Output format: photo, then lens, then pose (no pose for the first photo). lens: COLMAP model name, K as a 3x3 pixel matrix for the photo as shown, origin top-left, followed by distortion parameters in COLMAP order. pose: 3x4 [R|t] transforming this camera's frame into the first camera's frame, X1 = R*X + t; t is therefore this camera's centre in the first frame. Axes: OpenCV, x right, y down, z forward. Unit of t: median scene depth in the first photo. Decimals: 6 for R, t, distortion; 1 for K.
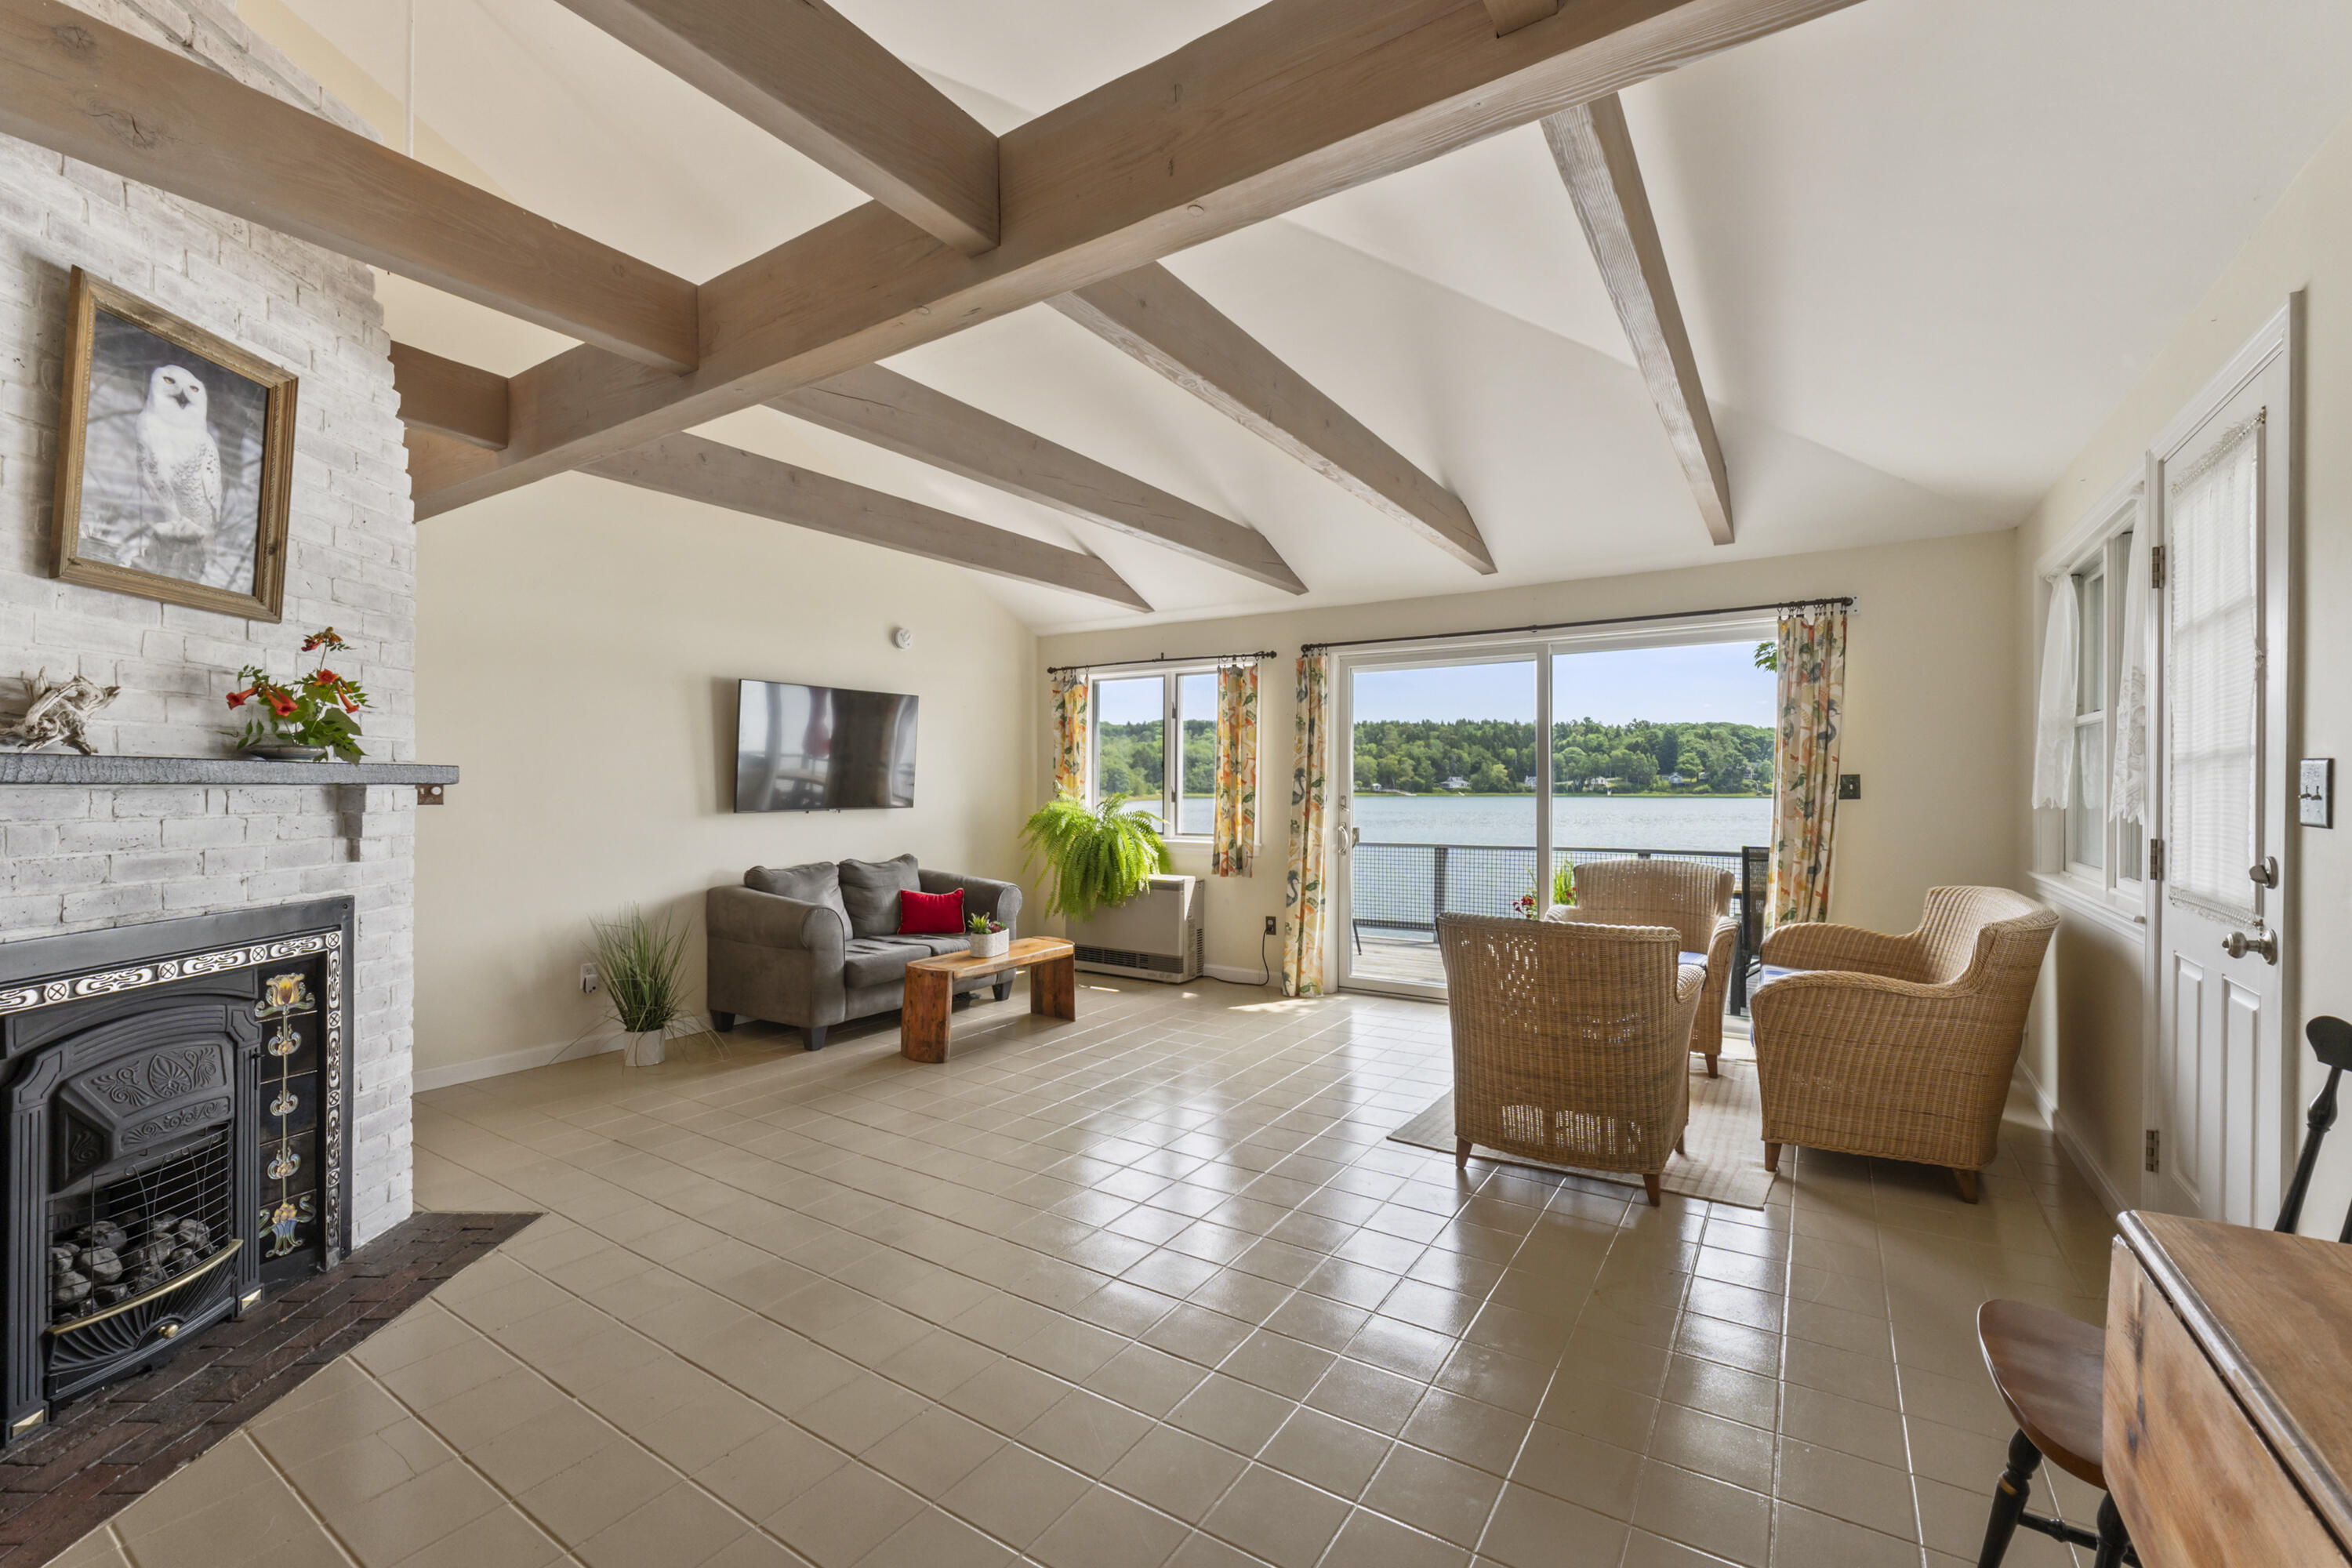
lens RADIAL K [[984.4, 0, 1168.4], [0, 984.4, 782.6], [0, 0, 1]] dist [-0.004980, -0.000453]
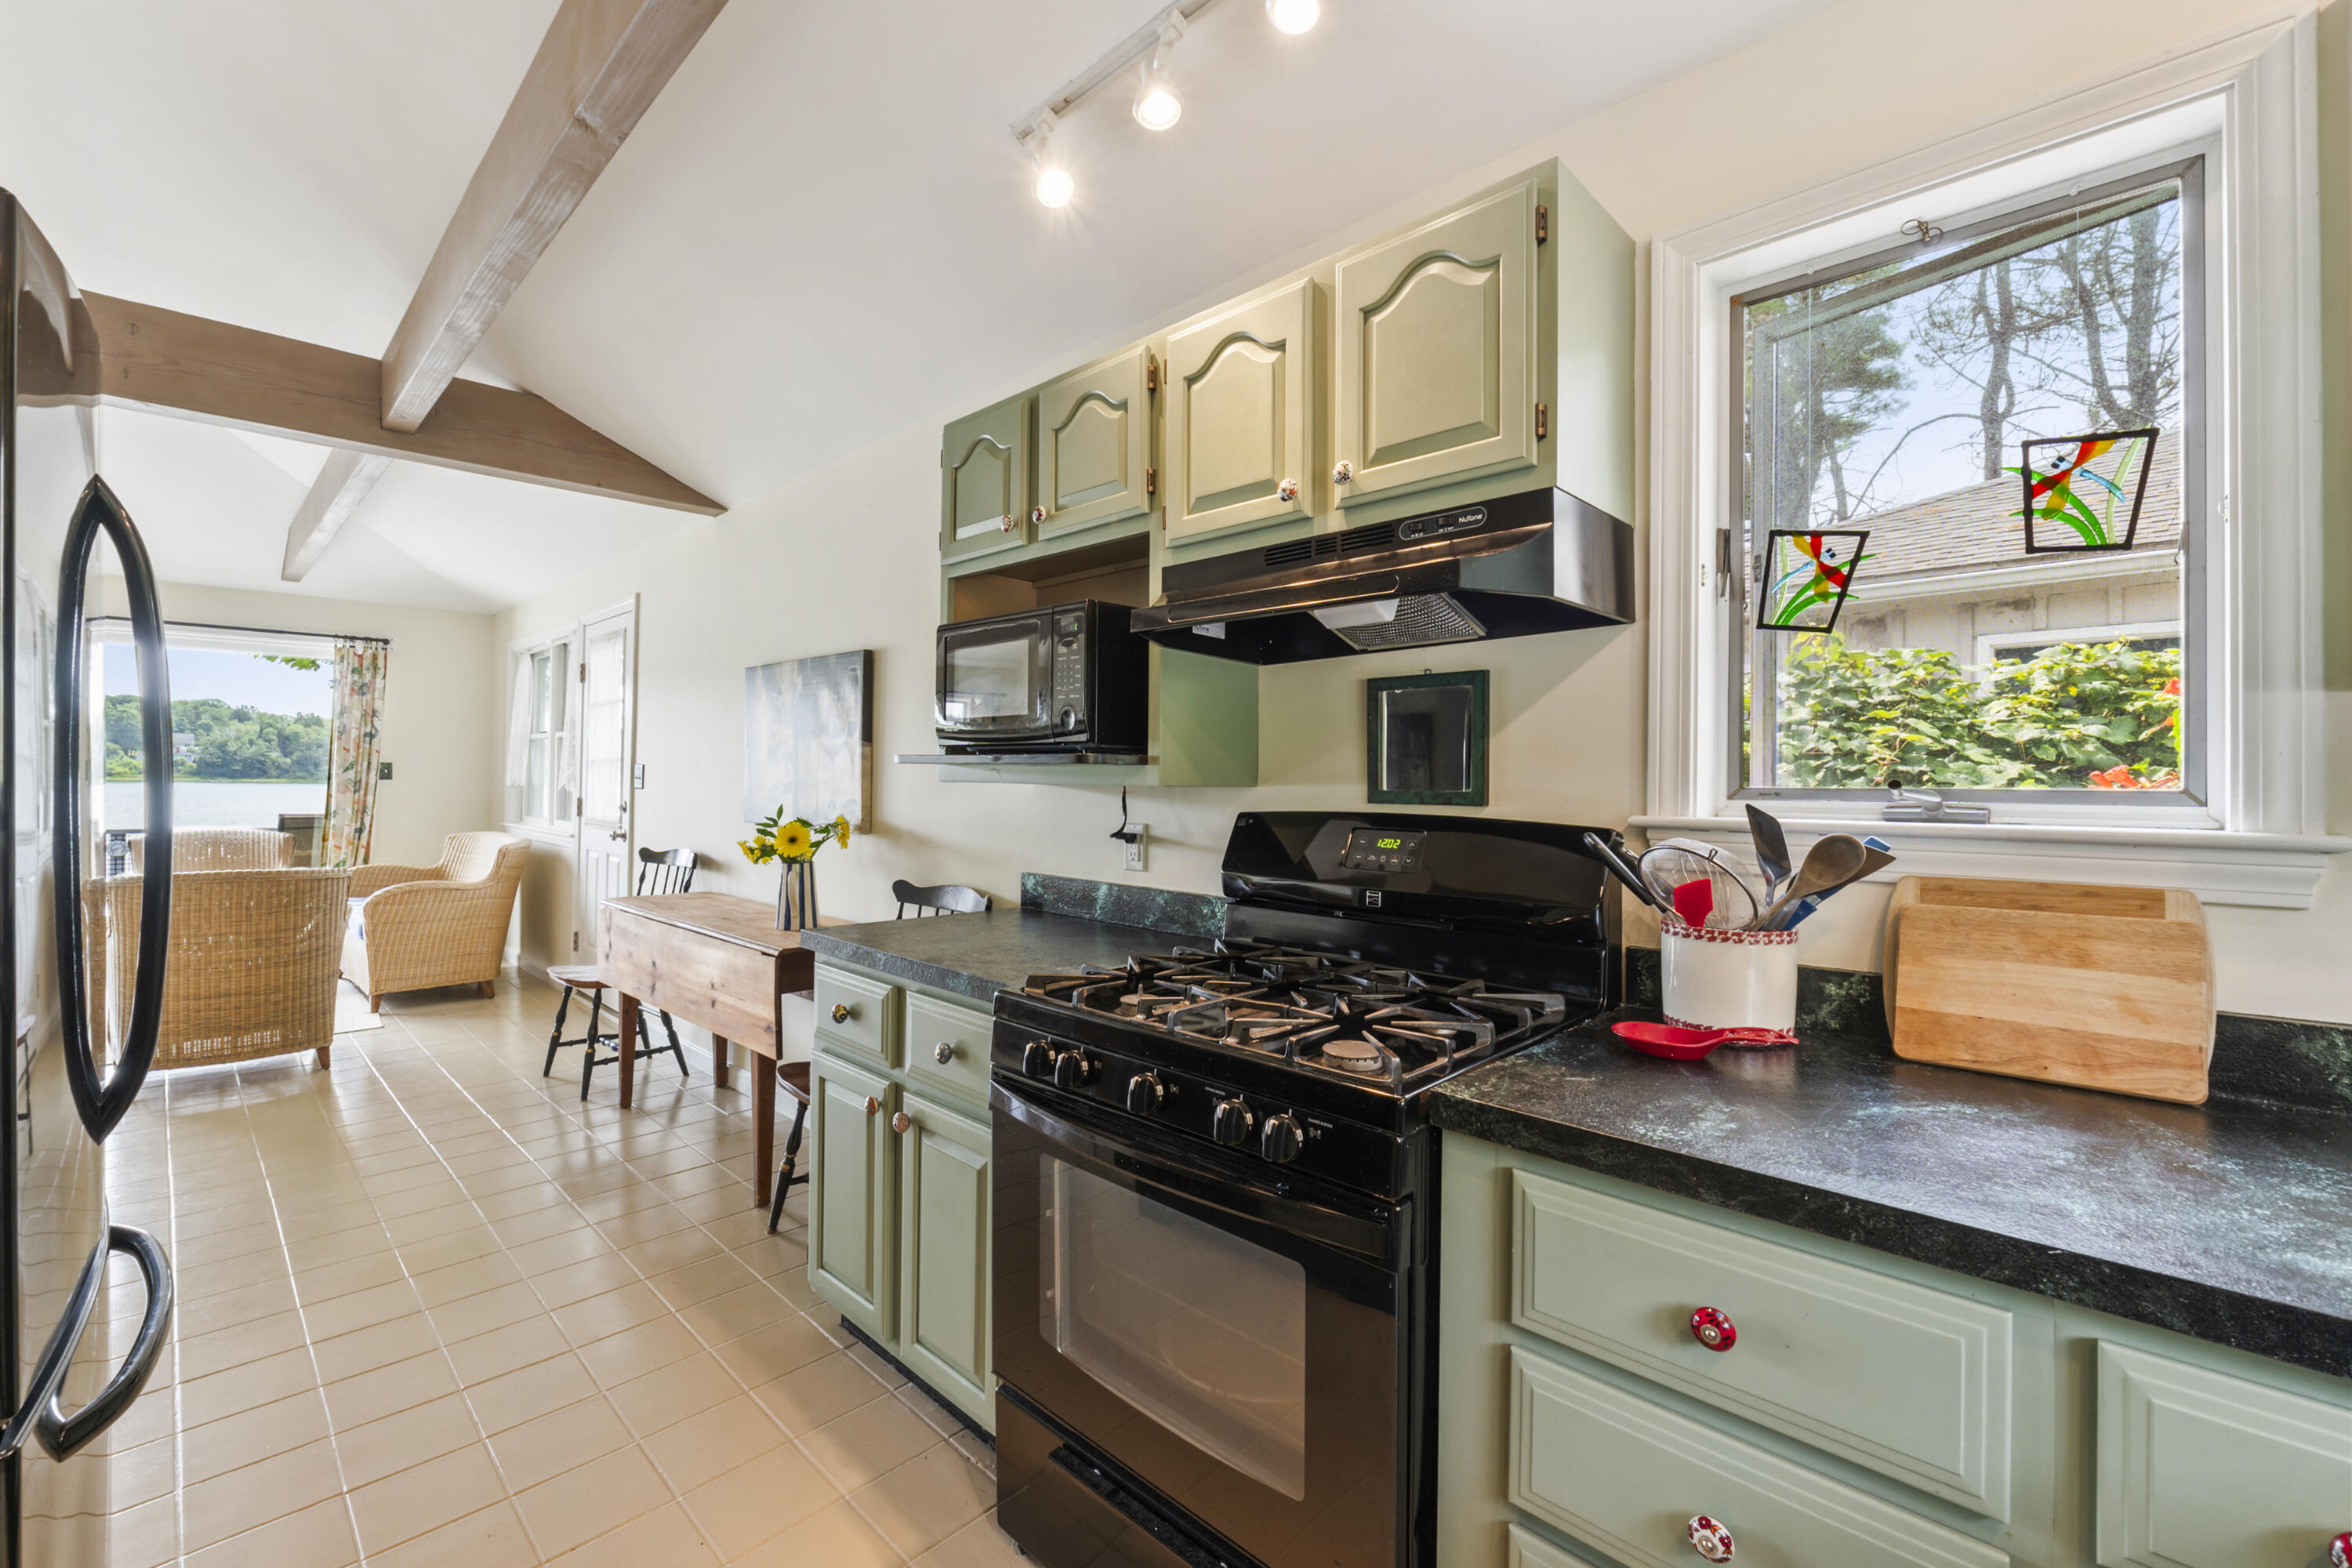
lens RADIAL K [[984.4, 0, 1168.4], [0, 984.4, 782.6], [0, 0, 1]] dist [-0.004980, -0.000453]
pose [[0.183487, 0.003632, 0.983015, -0.549439], [-0.018661, 0.999826, -0.000210, 0.000039], [-0.982845, -0.018306, 0.183523, -0.420721]]
